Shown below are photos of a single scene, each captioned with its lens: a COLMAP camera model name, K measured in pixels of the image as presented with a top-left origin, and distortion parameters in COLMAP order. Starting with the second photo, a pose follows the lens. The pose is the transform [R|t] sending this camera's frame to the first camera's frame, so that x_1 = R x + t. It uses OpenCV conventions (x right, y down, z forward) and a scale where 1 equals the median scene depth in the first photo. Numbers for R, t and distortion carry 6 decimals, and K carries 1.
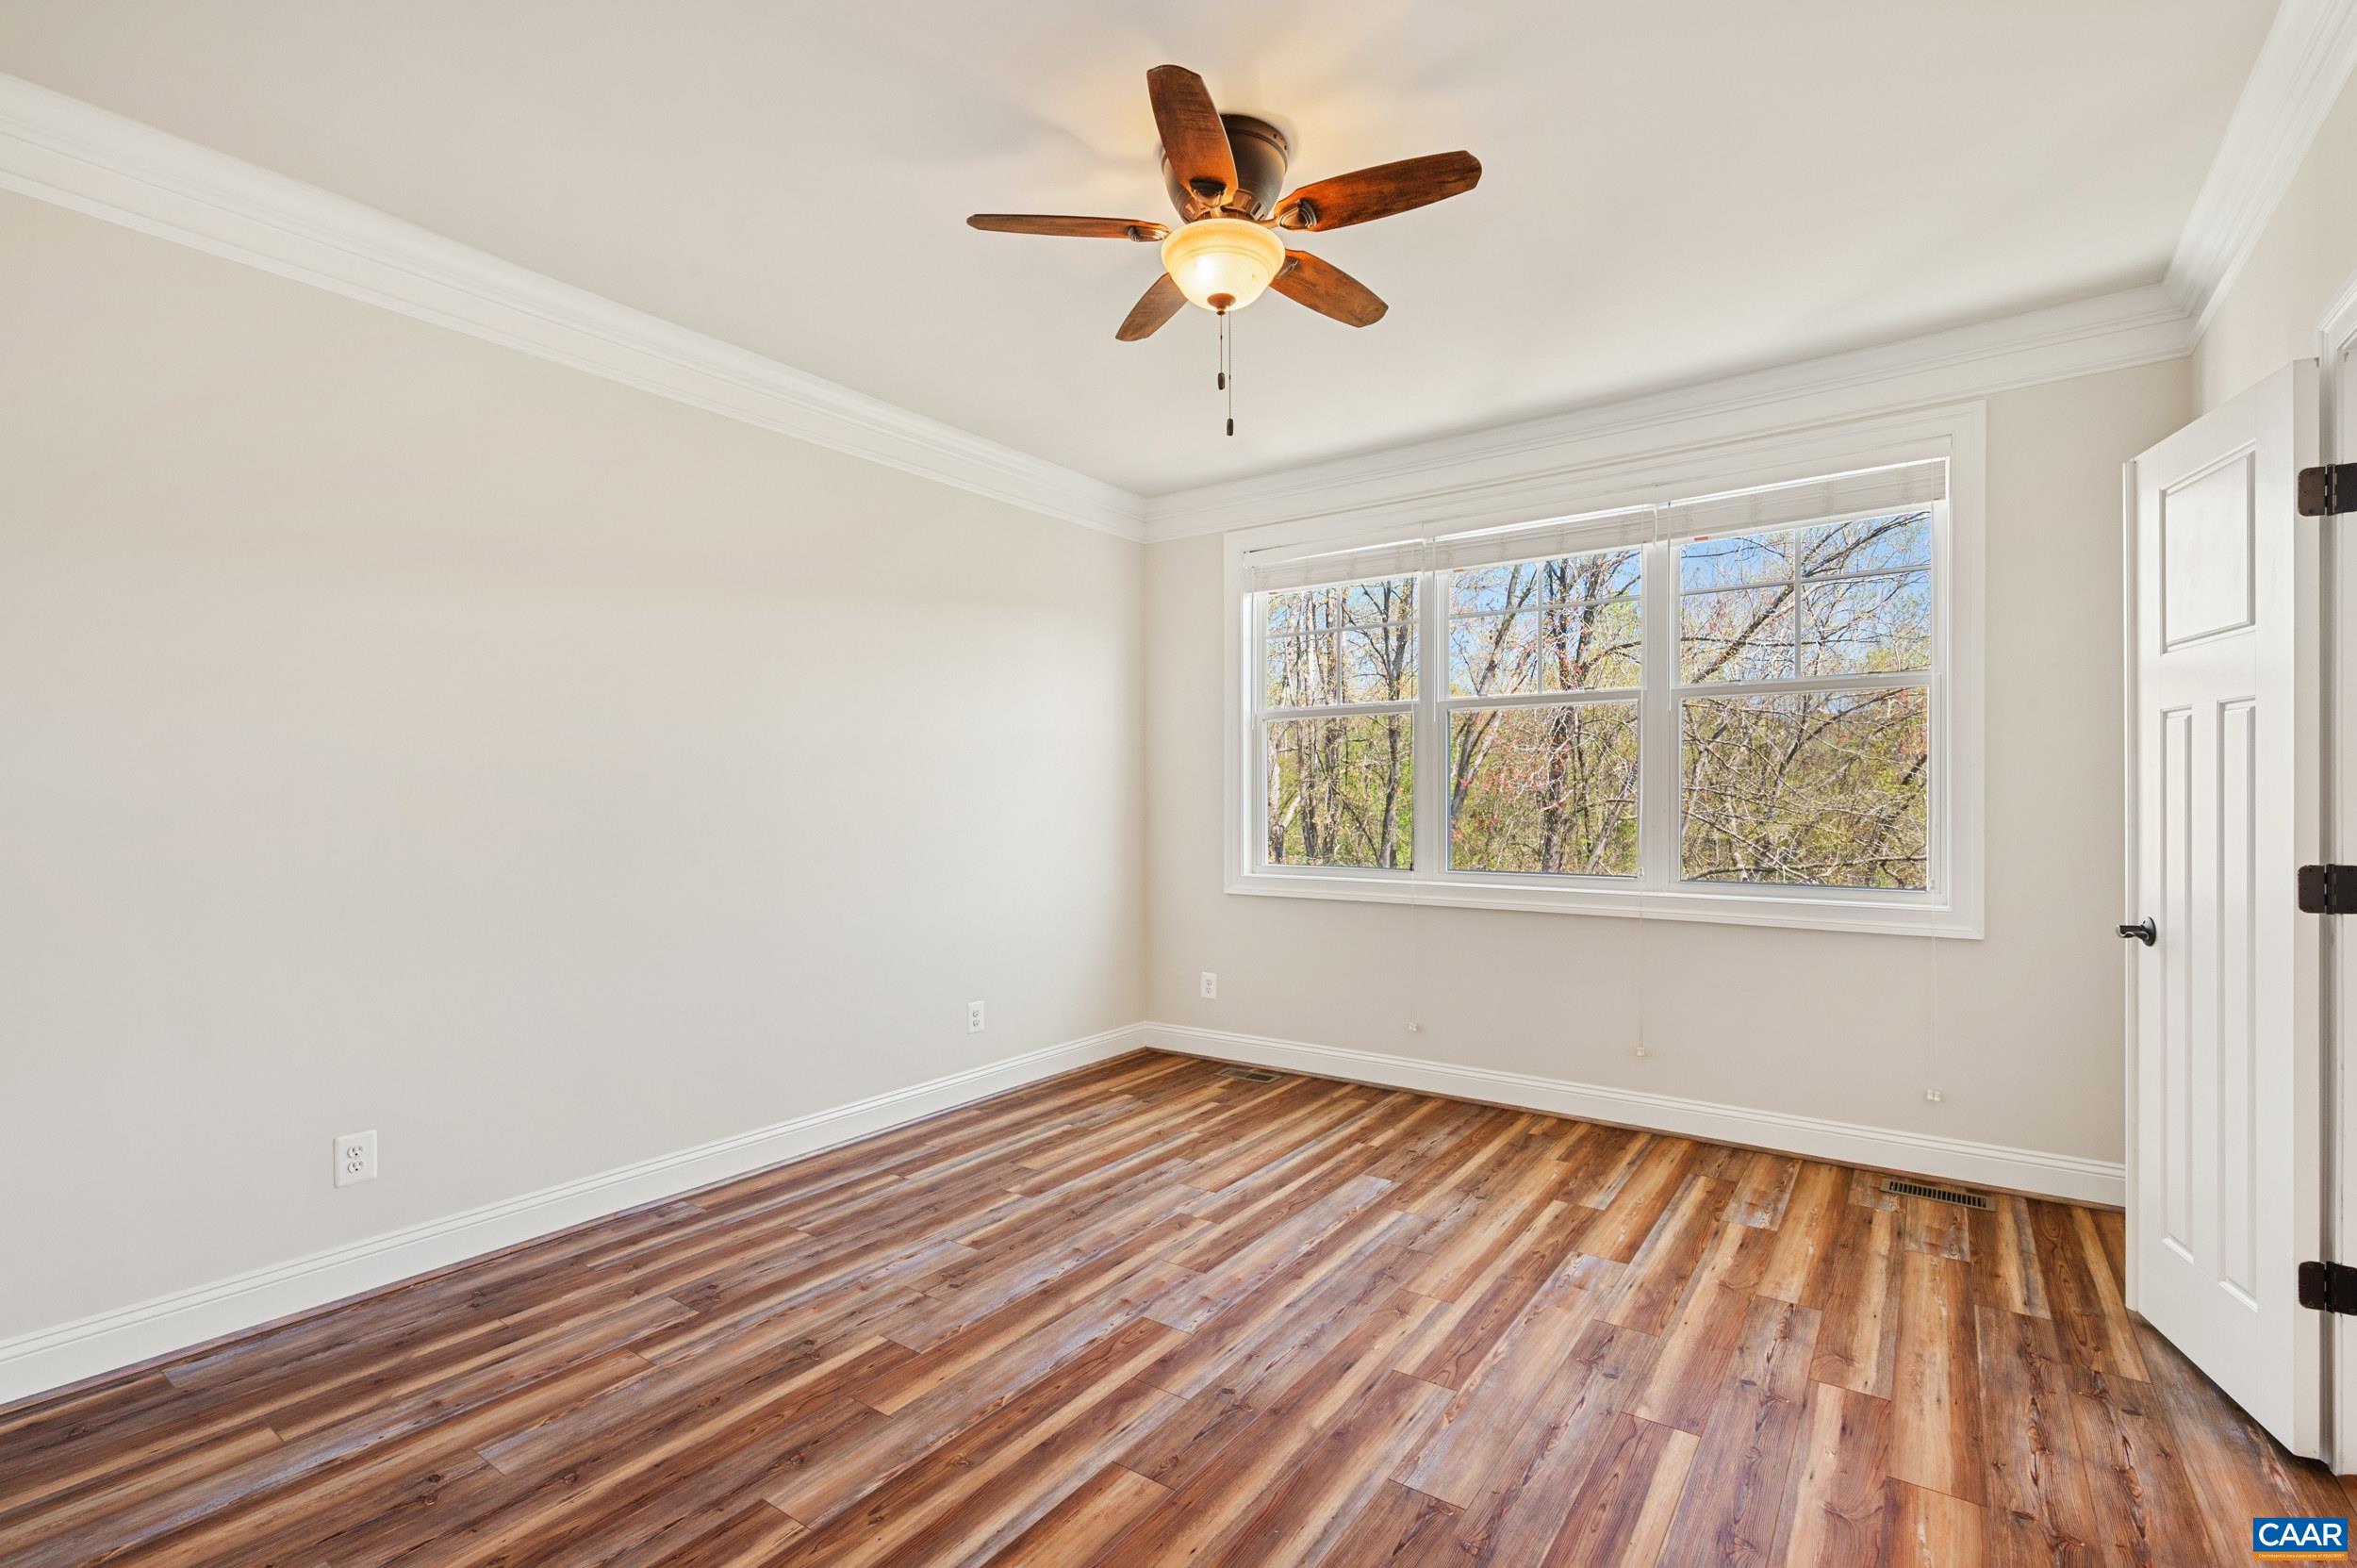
lens RADIAL K [[1045.9, 0, 1183.0], [0, 1045.9, 802.9], [0, 0, 1]] dist [-0.001822, -0.000300]
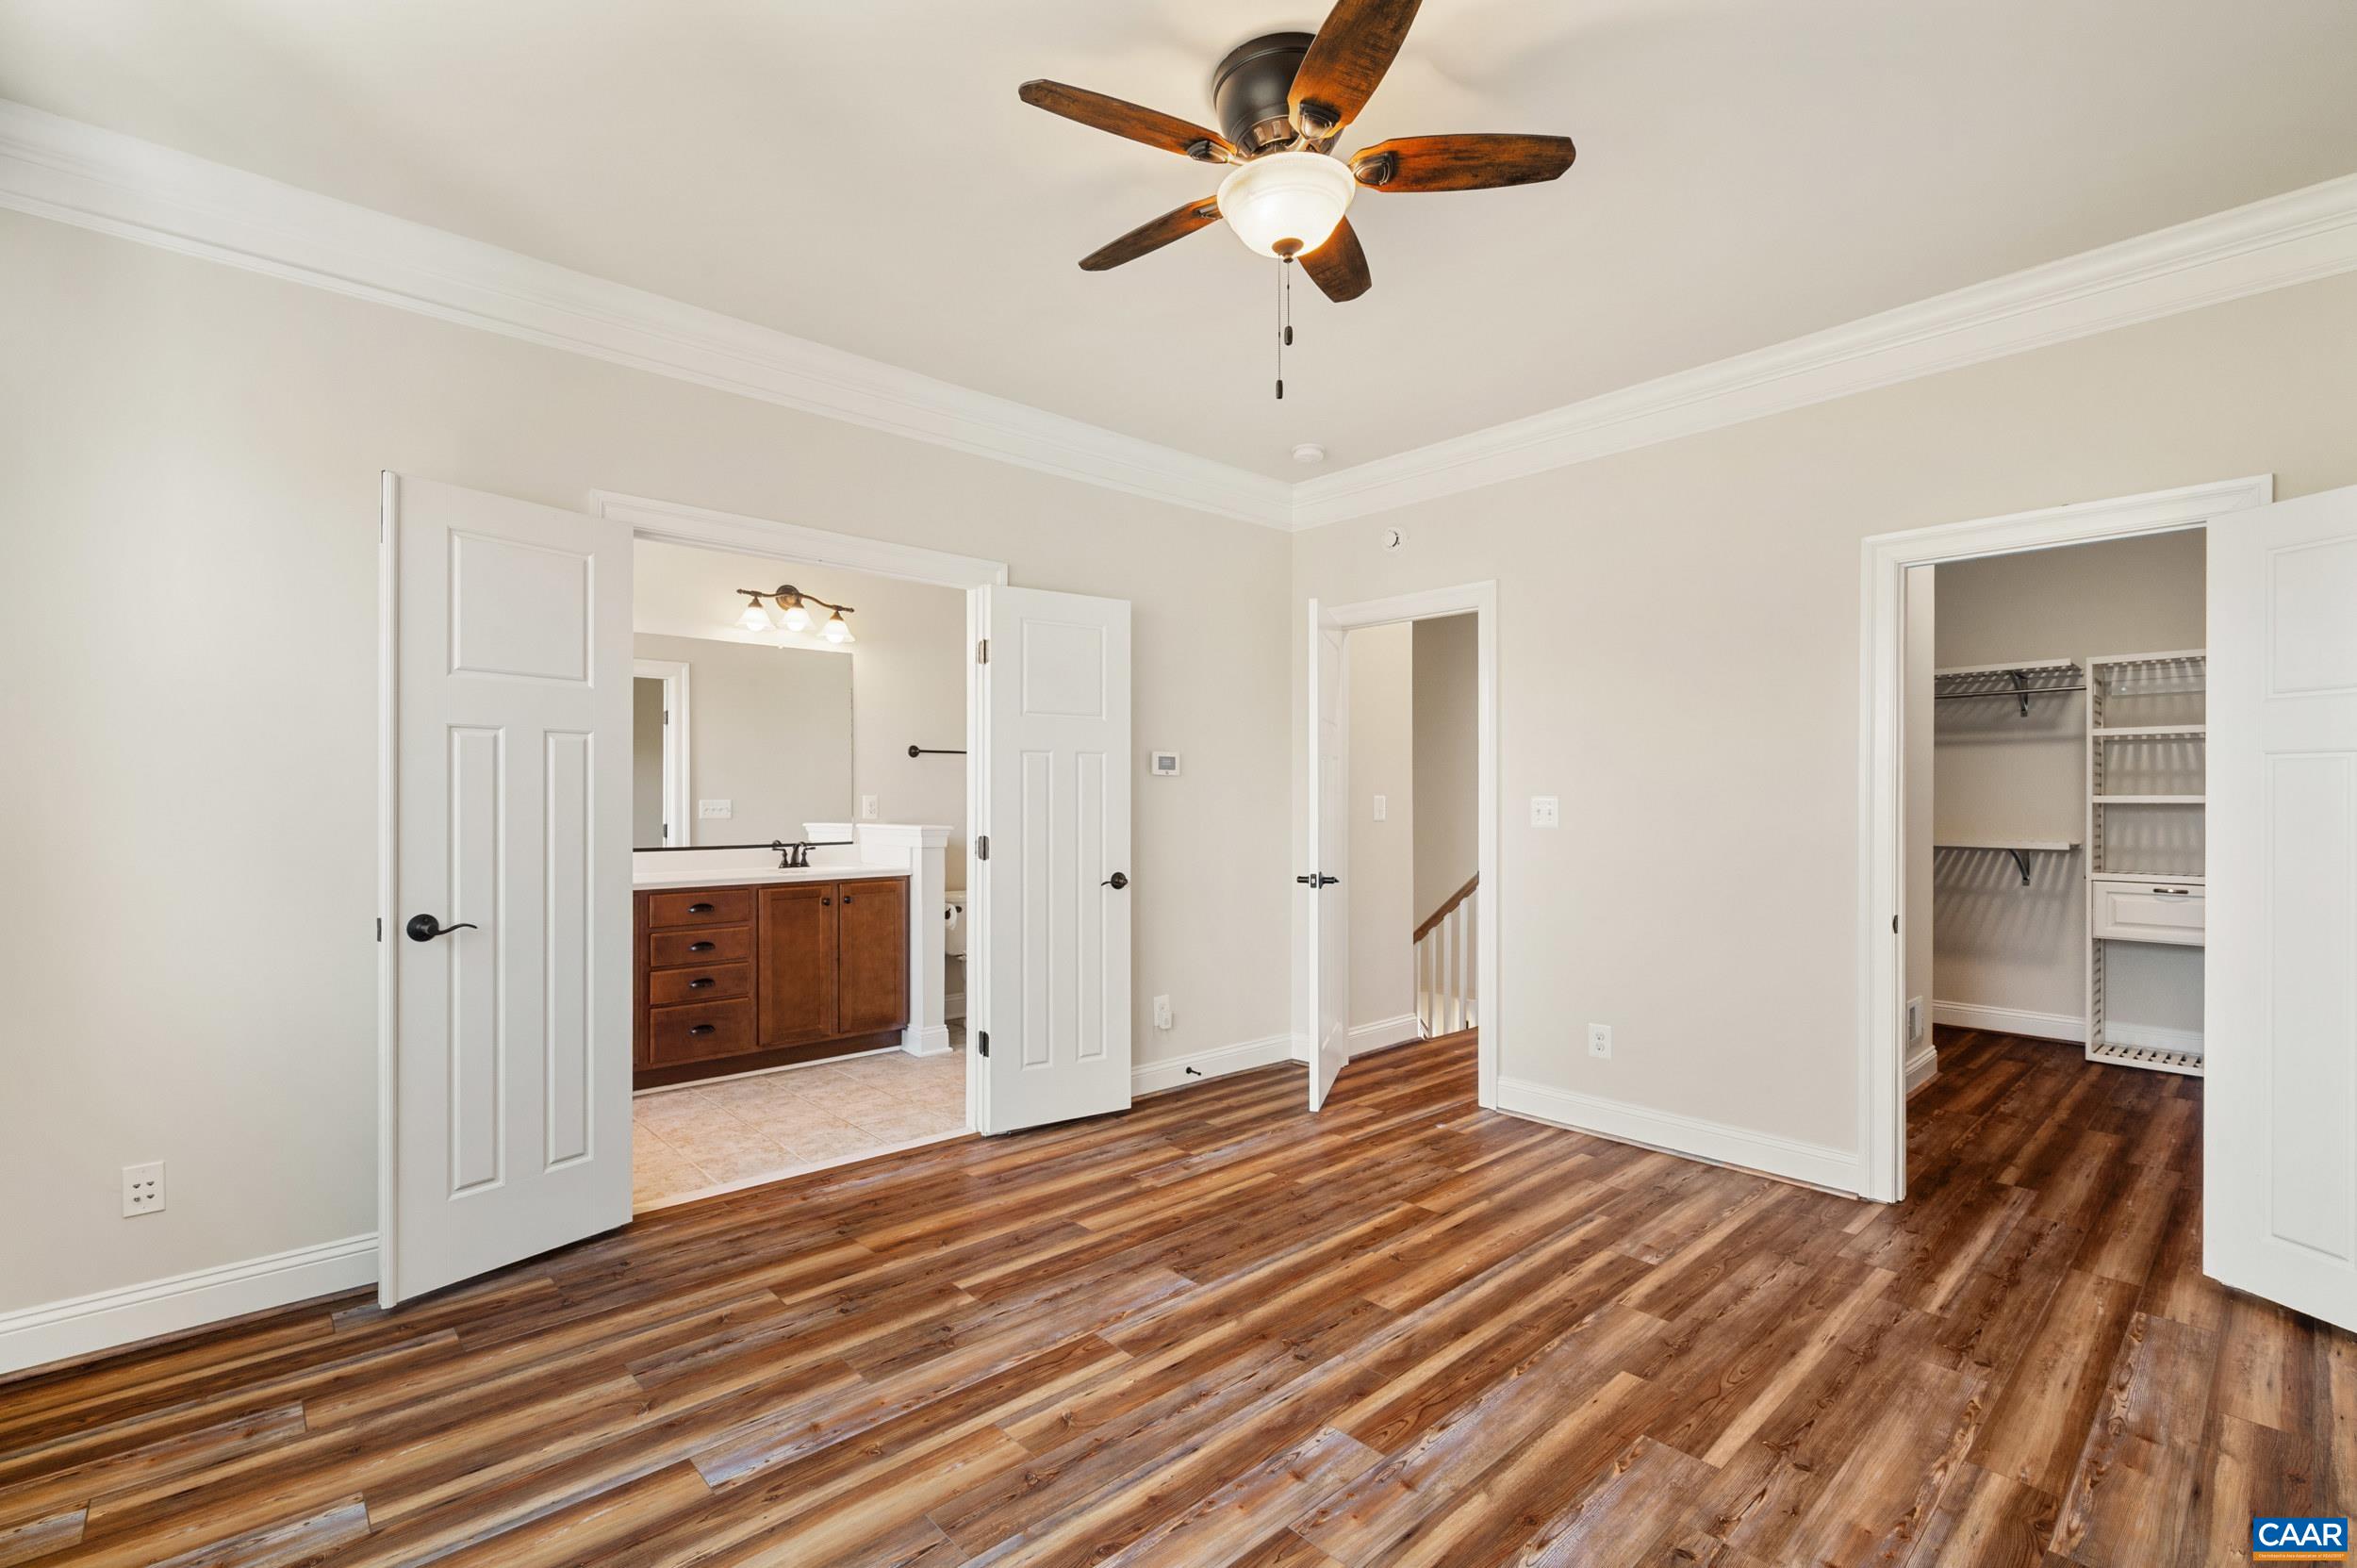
lens RADIAL K [[1045.9, 0, 1183.0], [0, 1045.9, 802.9], [0, 0, 1]] dist [-0.001822, -0.000300]
pose [[-0.977495, 0.004813, 0.210903, -0.062862], [0.005639, 0.999979, 0.003317, -0.004095], [-0.210883, 0.004432, -0.977501, 1.929821]]
